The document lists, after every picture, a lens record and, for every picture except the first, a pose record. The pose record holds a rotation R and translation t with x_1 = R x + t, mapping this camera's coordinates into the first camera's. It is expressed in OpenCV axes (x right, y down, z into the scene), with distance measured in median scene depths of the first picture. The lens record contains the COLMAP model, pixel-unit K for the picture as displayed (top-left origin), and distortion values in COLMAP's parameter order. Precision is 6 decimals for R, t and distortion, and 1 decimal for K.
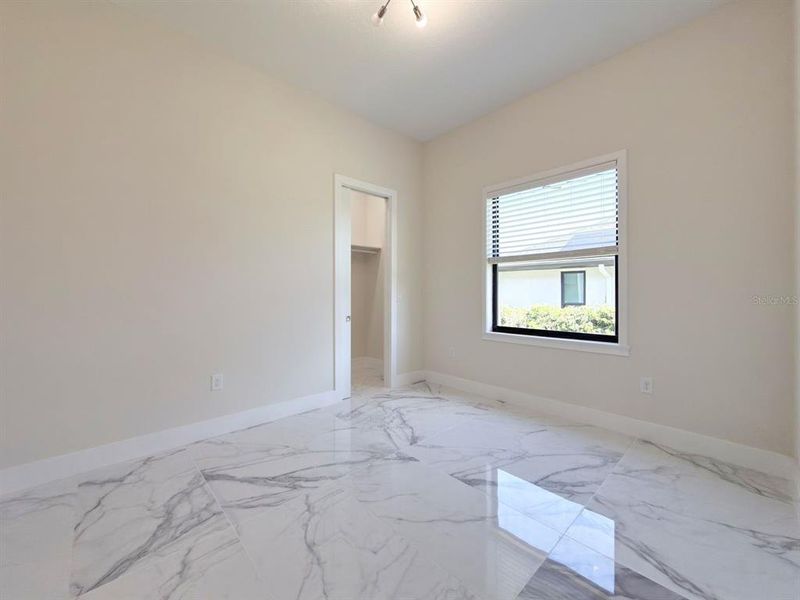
lens RADIAL K [[326.2, 0, 400.6], [0, 326.2, 290.6], [0, 0, 1]] dist [0.001134, 0.000187]
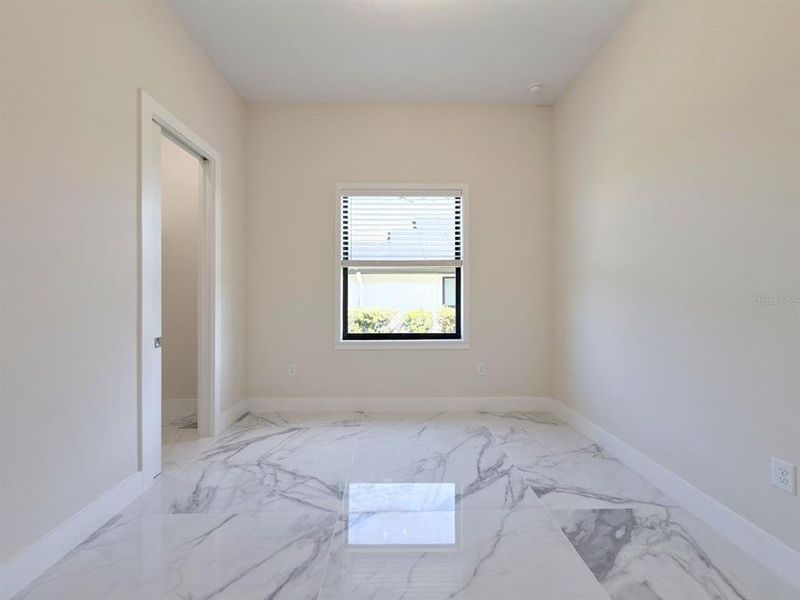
lens RADIAL K [[323.8, 0, 398.2], [0, 323.8, 295.1], [0, 0, 1]] dist [-0.001112, -0.000001]
pose [[0.670671, 0.000629, 0.741755, -0.339724], [-0.003532, 0.999991, 0.002345, -0.005550], [-0.741747, -0.004192, 0.670667, 0.303507]]
